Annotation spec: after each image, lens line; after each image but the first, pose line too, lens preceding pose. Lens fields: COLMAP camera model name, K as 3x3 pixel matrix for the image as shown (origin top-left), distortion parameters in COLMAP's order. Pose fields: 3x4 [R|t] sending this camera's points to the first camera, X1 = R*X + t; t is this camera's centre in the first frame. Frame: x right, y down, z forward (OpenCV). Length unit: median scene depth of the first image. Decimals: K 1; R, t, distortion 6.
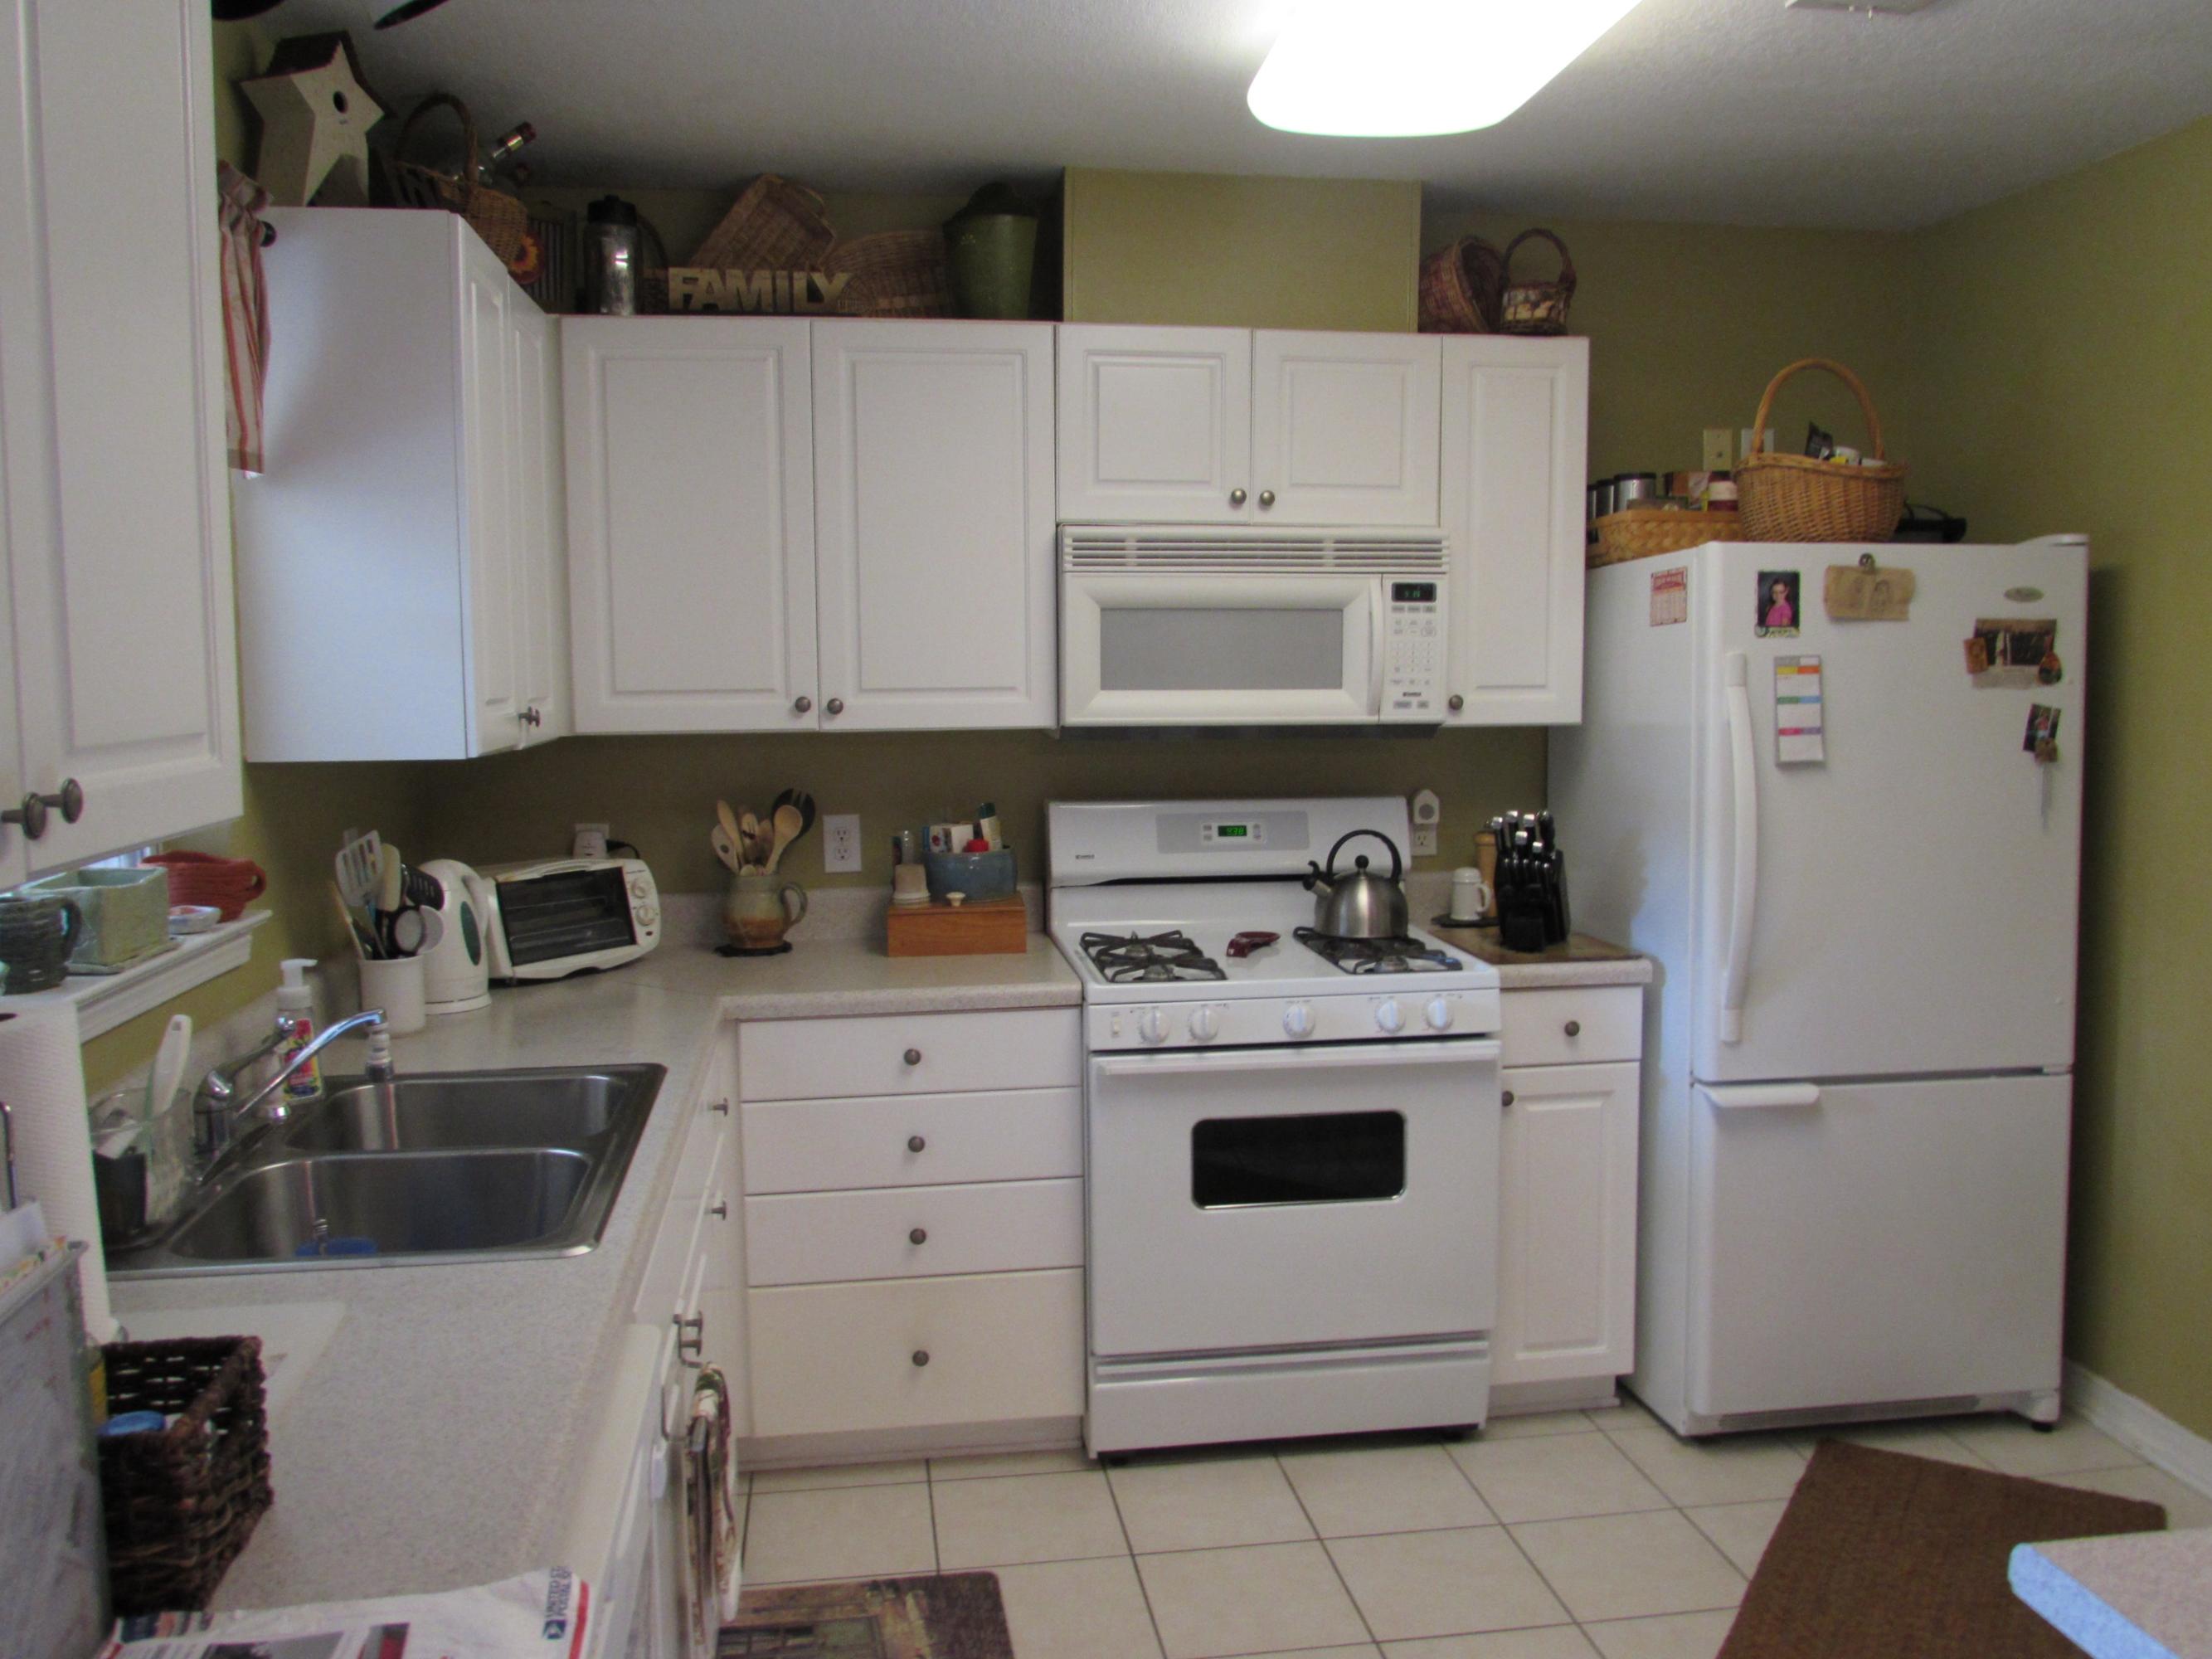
lens RADIAL K [[1767.8, 0, 1091.5], [0, 1767.8, 825.9], [0, 0, 1]] dist [-0.051387, 0.014986]
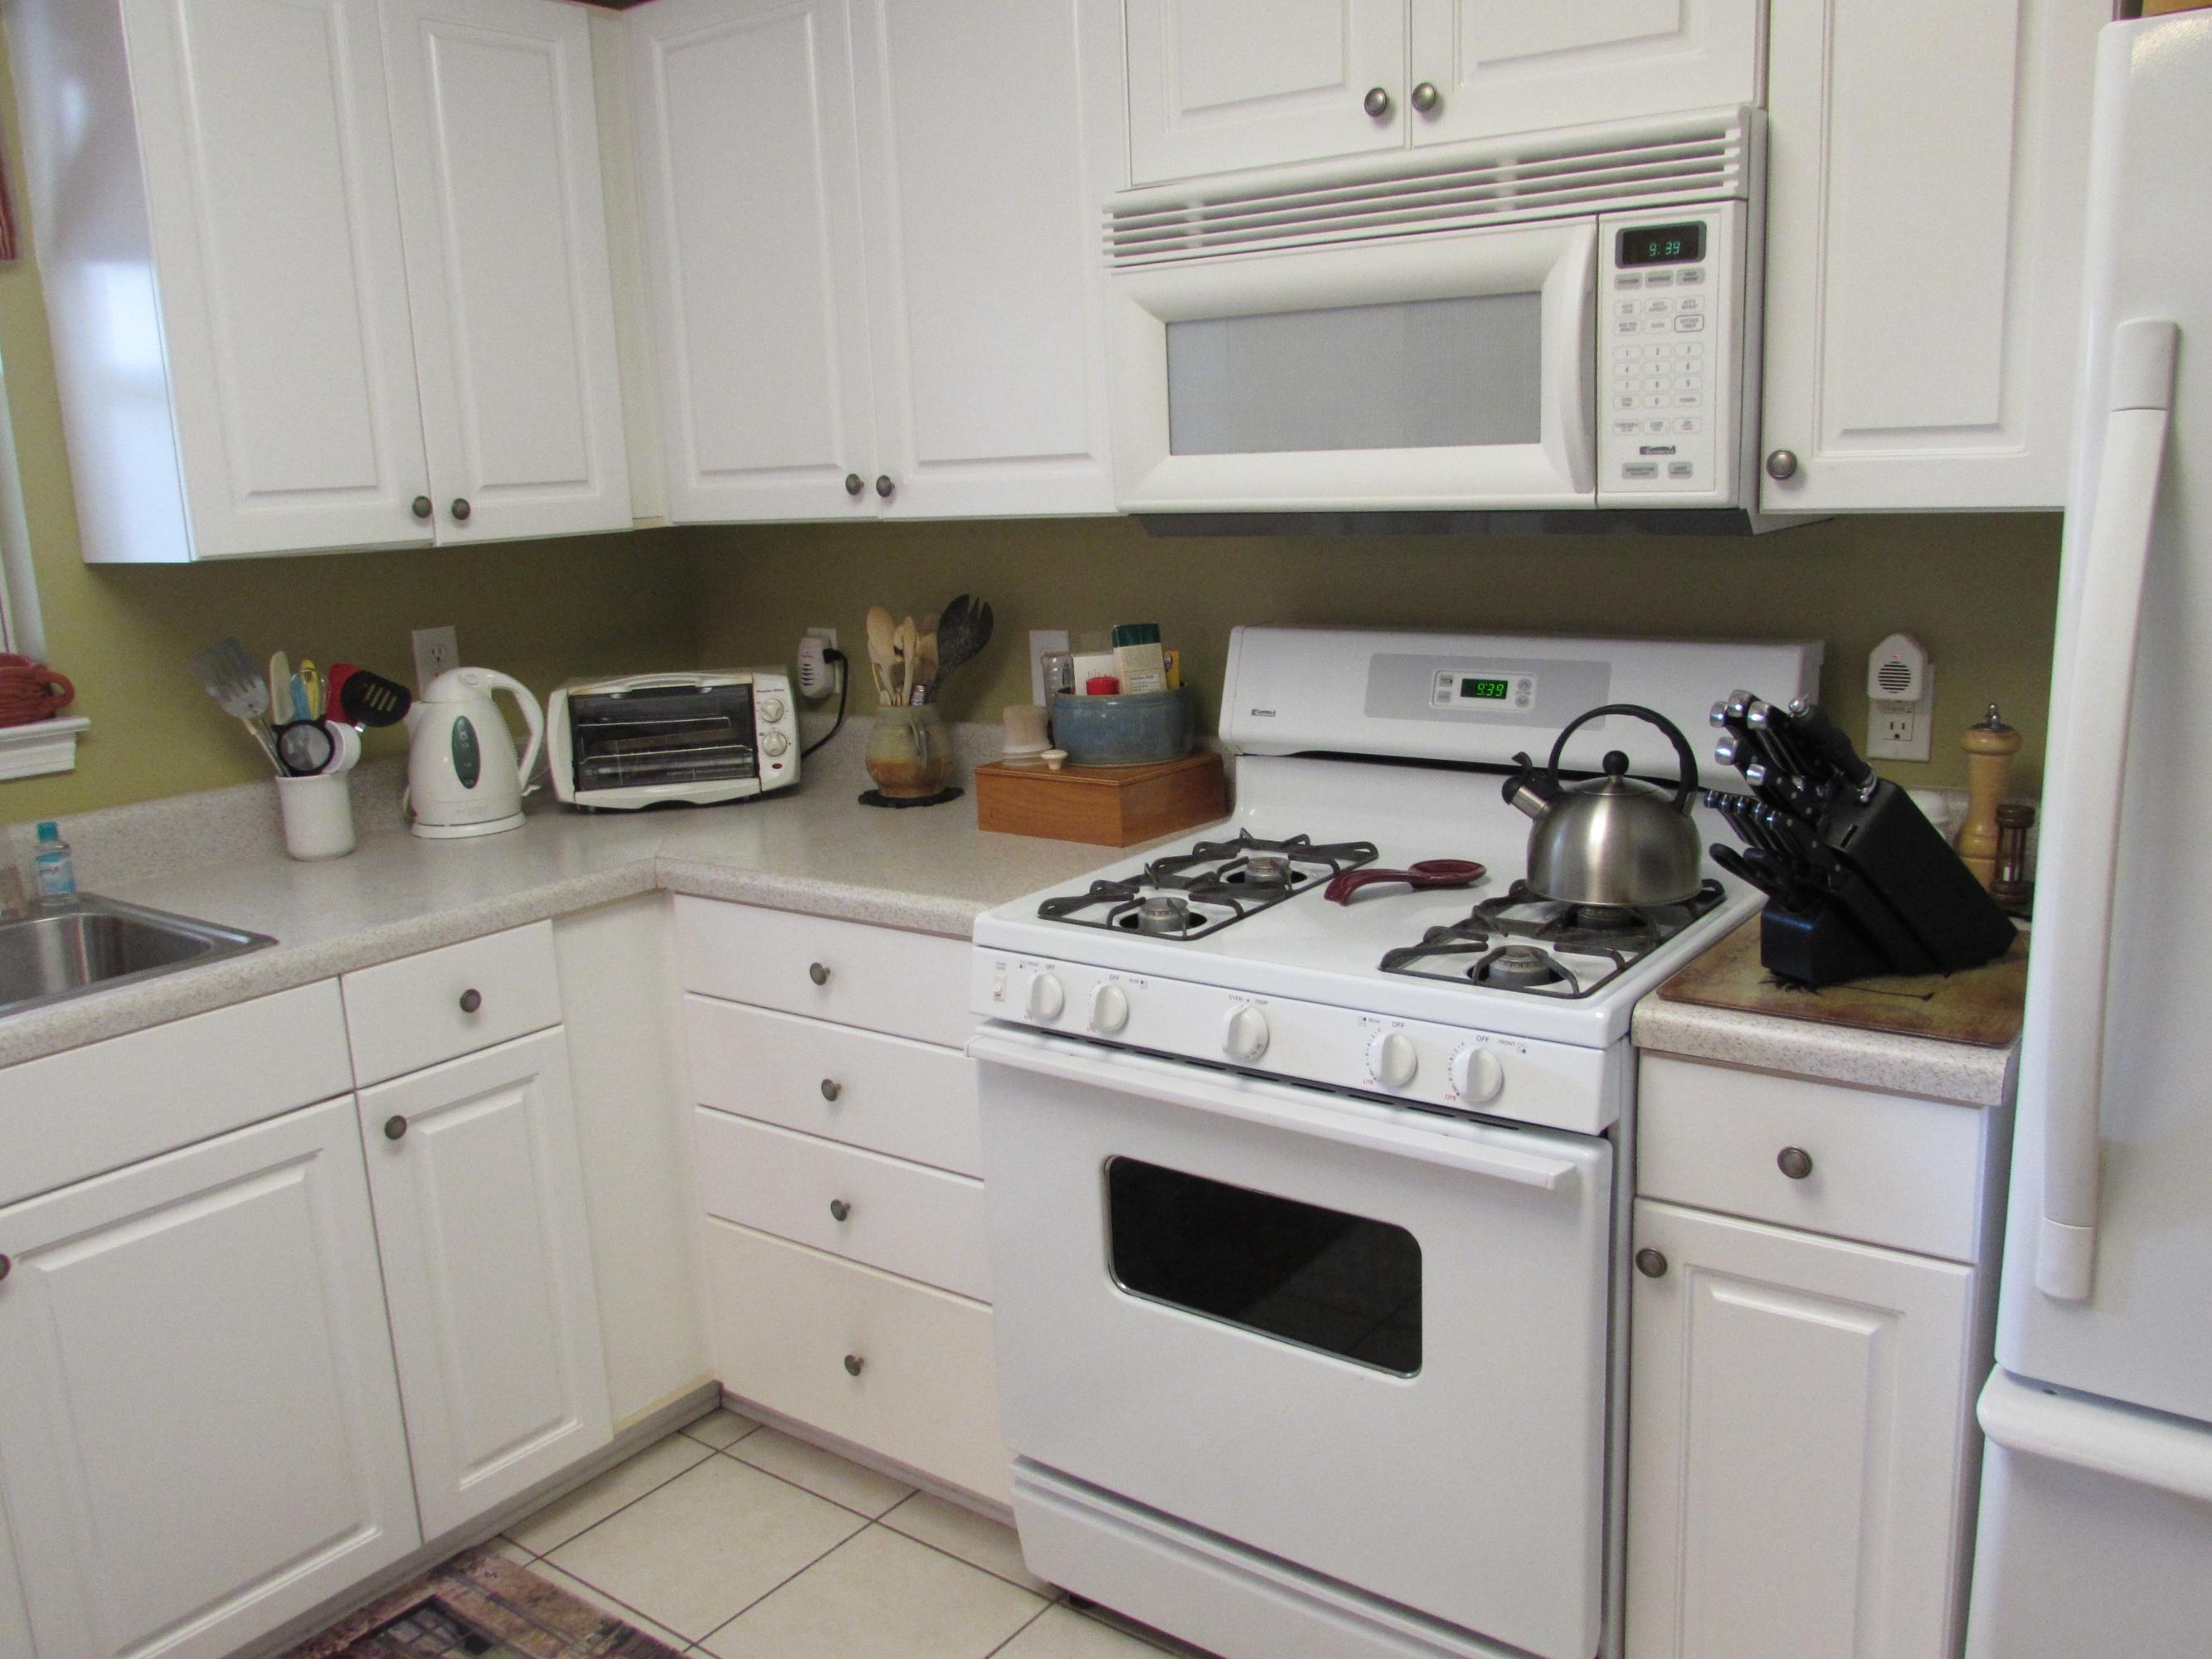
lens RADIAL K [[1785.4, 0, 1090.6], [0, 1785.4, 835.7], [0, 0, 1]] dist [-0.032279, -0.001212]
pose [[0.702401, 0.126858, -0.700385, 0.446925], [-0.030813, 0.988486, 0.148139, -0.035711], [0.711114, -0.082472, 0.698223, 0.518894]]
